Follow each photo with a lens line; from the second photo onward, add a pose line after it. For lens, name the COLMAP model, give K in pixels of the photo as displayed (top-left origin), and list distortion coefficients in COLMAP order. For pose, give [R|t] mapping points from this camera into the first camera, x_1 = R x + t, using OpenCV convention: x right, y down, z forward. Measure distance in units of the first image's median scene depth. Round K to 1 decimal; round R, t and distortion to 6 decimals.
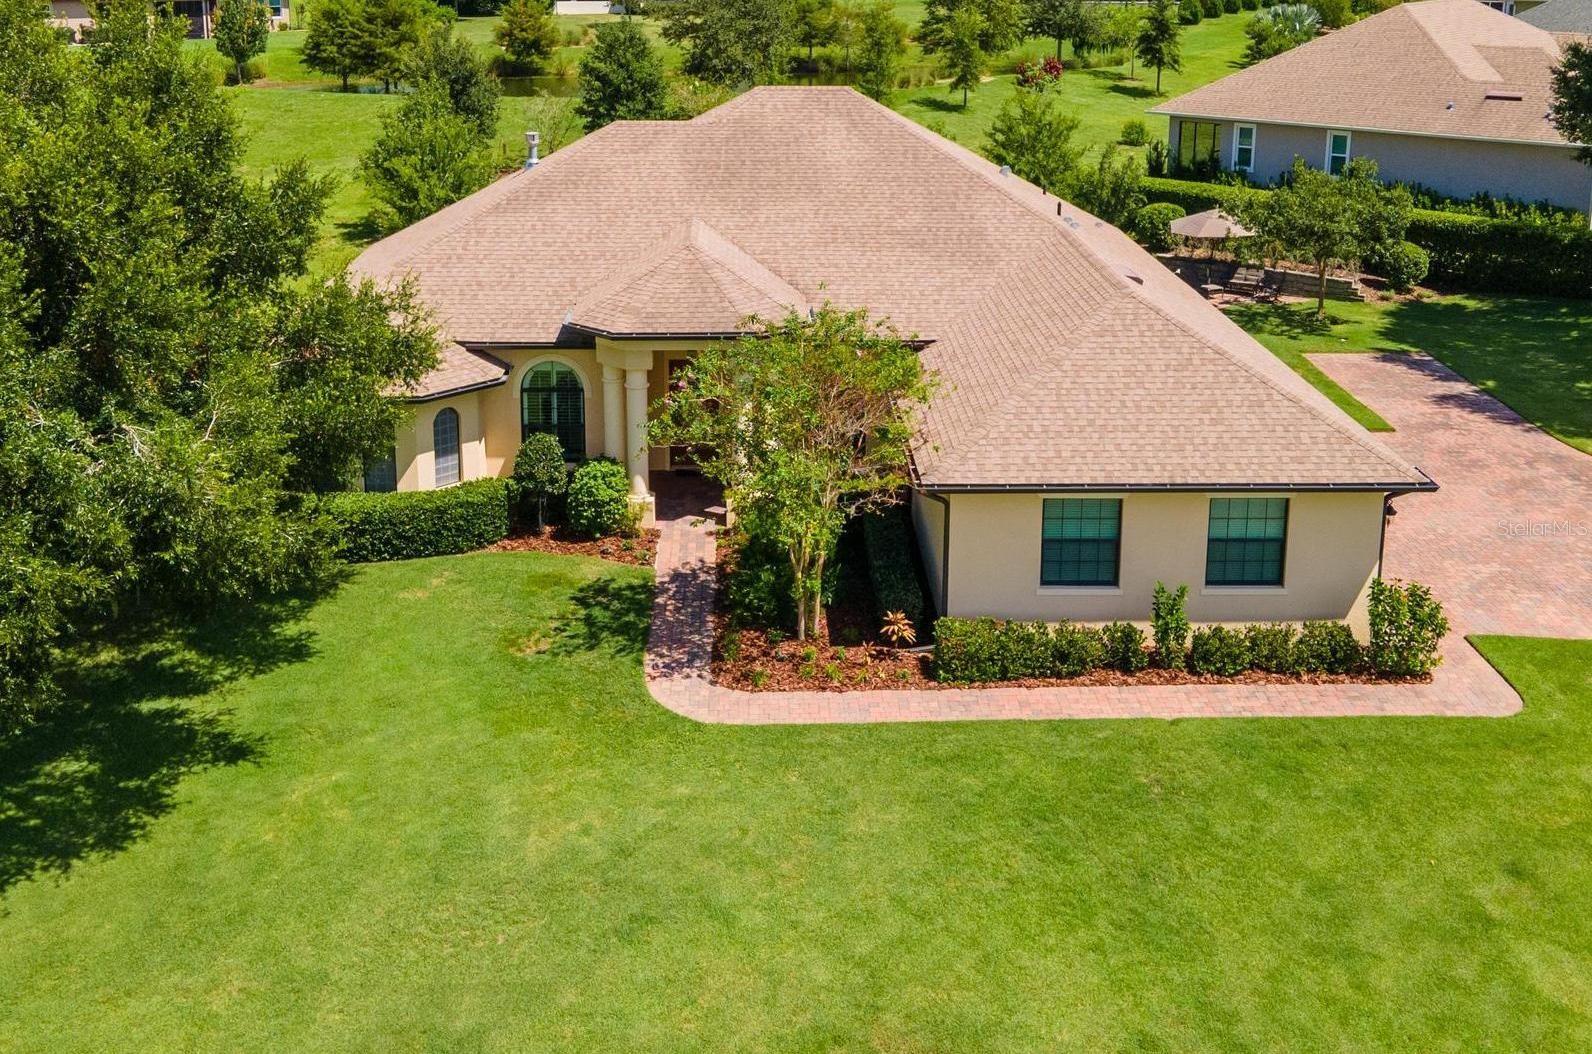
lens RADIAL K [[1710.1, 0, 791.8], [0, 1710.1, 521.0], [0, 0, 1]] dist [0.055548, 0.000000]
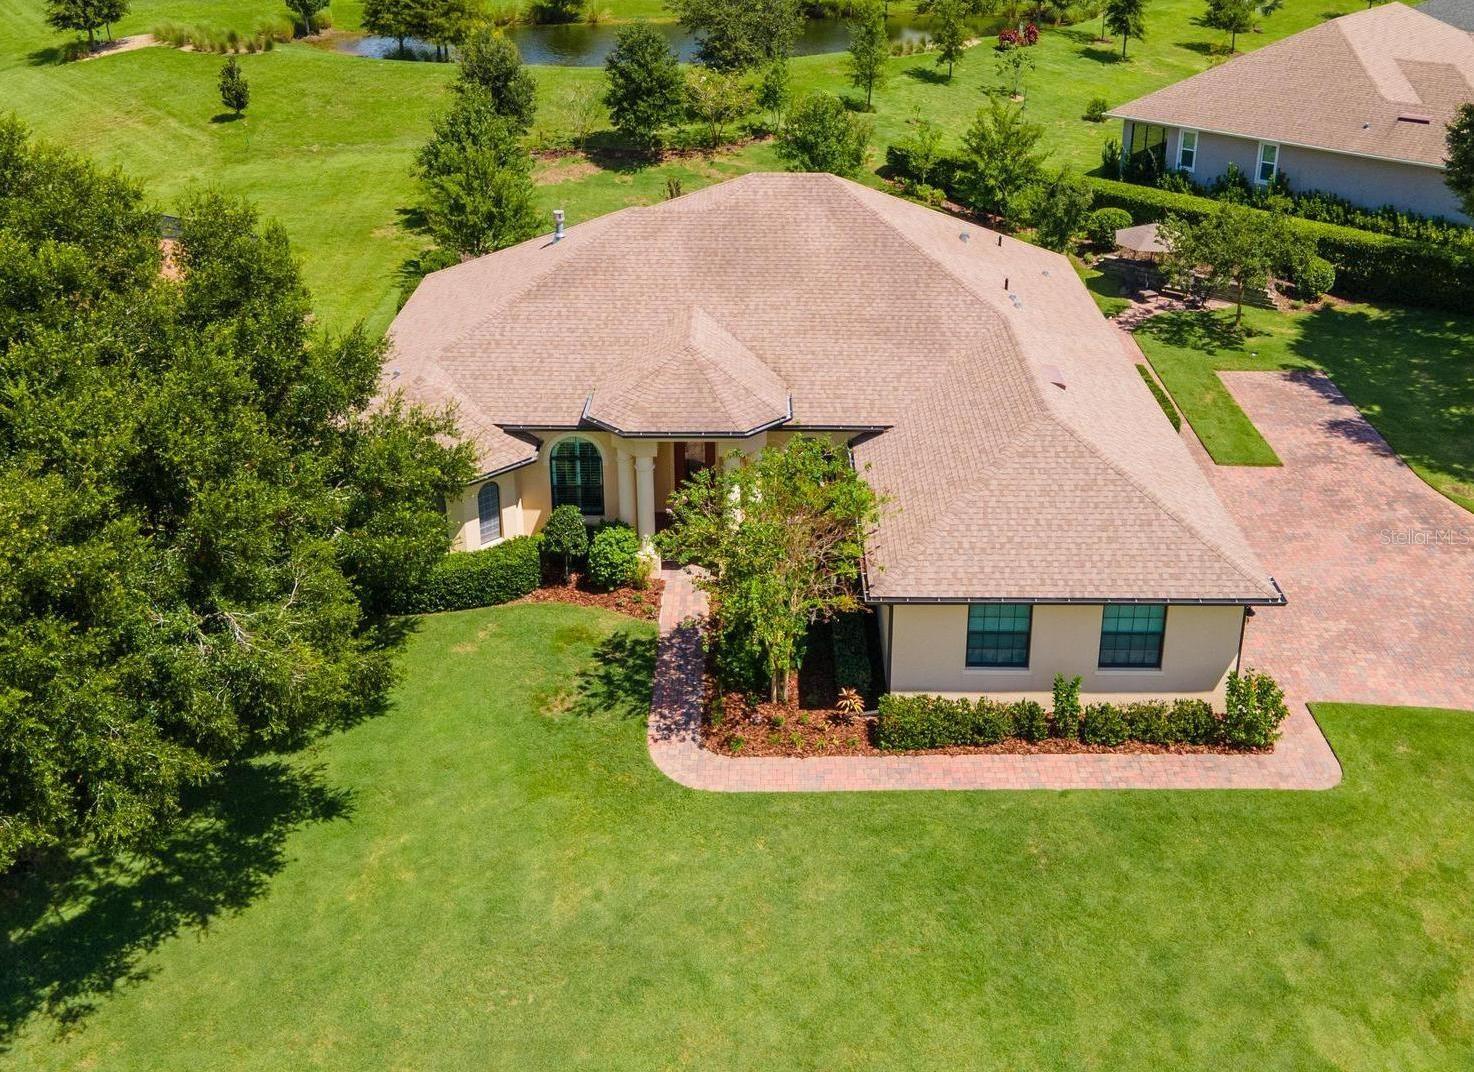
lens RADIAL K [[1492.8, 0, 797.2], [0, 1492.8, 559.0], [0, 0, 1]] dist [0.048821, 0.000000]
pose [[0.999898, 0.012116, -0.007591, 0.029989], [-0.010784, 0.987706, 0.155949, -0.207200], [0.009387, -0.155851, 0.987736, -0.061359]]
